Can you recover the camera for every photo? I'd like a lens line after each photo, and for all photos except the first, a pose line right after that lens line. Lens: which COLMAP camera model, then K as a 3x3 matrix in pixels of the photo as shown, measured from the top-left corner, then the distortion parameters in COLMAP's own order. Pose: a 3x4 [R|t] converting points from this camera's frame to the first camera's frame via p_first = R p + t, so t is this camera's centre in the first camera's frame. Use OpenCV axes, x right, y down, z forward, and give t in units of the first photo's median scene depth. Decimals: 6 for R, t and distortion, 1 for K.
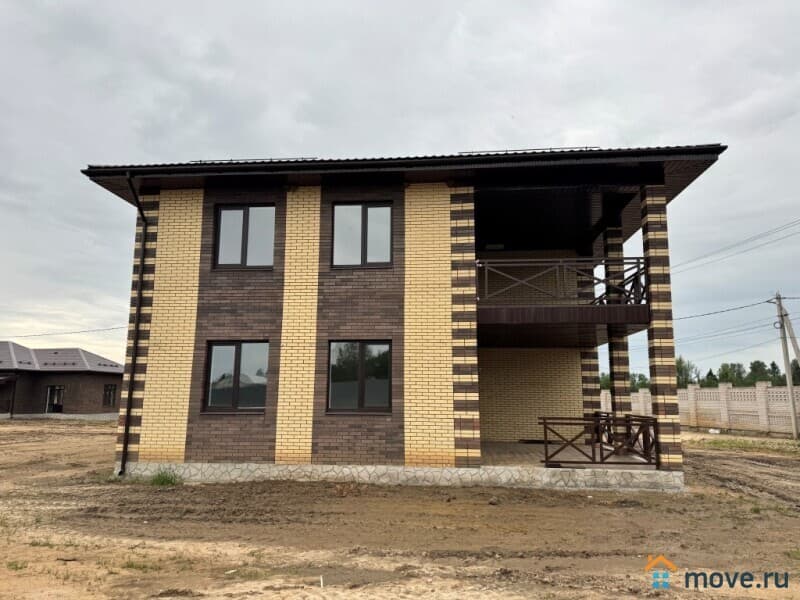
lens RADIAL K [[552.1, 0, 400.0], [0, 552.1, 300.0], [0, 0, 1]] dist [0.186897, -0.345339]
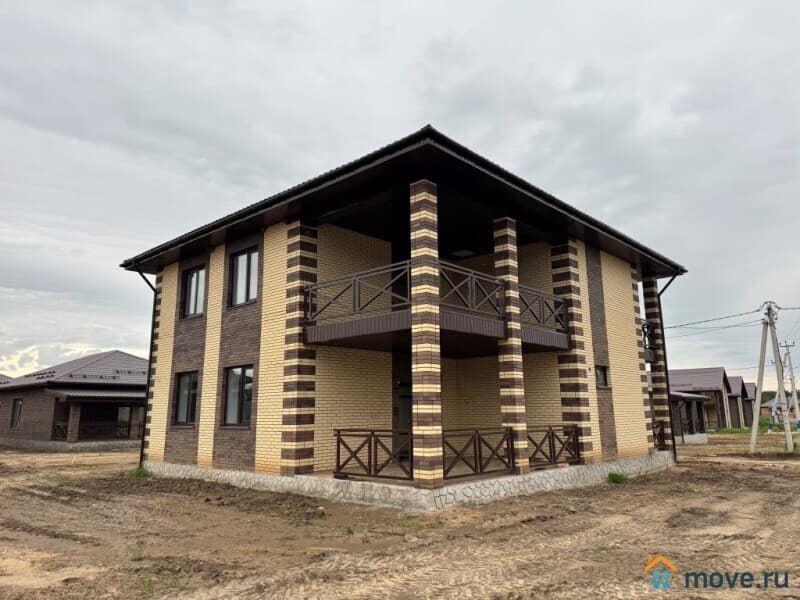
lens RADIAL K [[552.1, 0, 400.0], [0, 552.1, 300.0], [0, 0, 1]] dist [0.186897, -0.345339]
pose [[0.798488, -0.131940, -0.587375, 0.944187], [0.117245, 0.991087, -0.063240, 0.048370], [0.590484, -0.018370, 0.806840, 0.230018]]
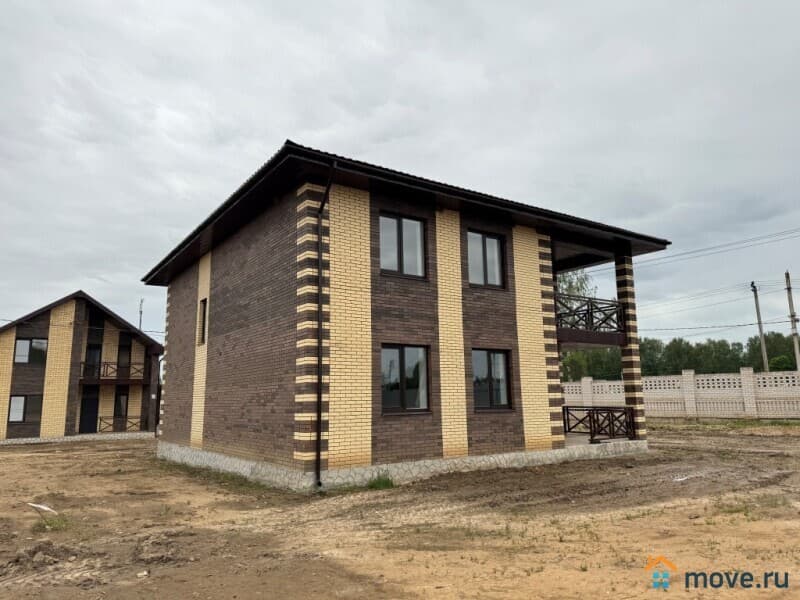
lens RADIAL K [[552.1, 0, 400.0], [0, 552.1, 300.0], [0, 0, 1]] dist [0.186897, -0.345339]
pose [[0.757709, 0.092695, 0.645976, -1.007103], [-0.088456, 0.995314, -0.039068, 0.031313], [-0.646570, -0.027538, 0.762358, 0.221912]]
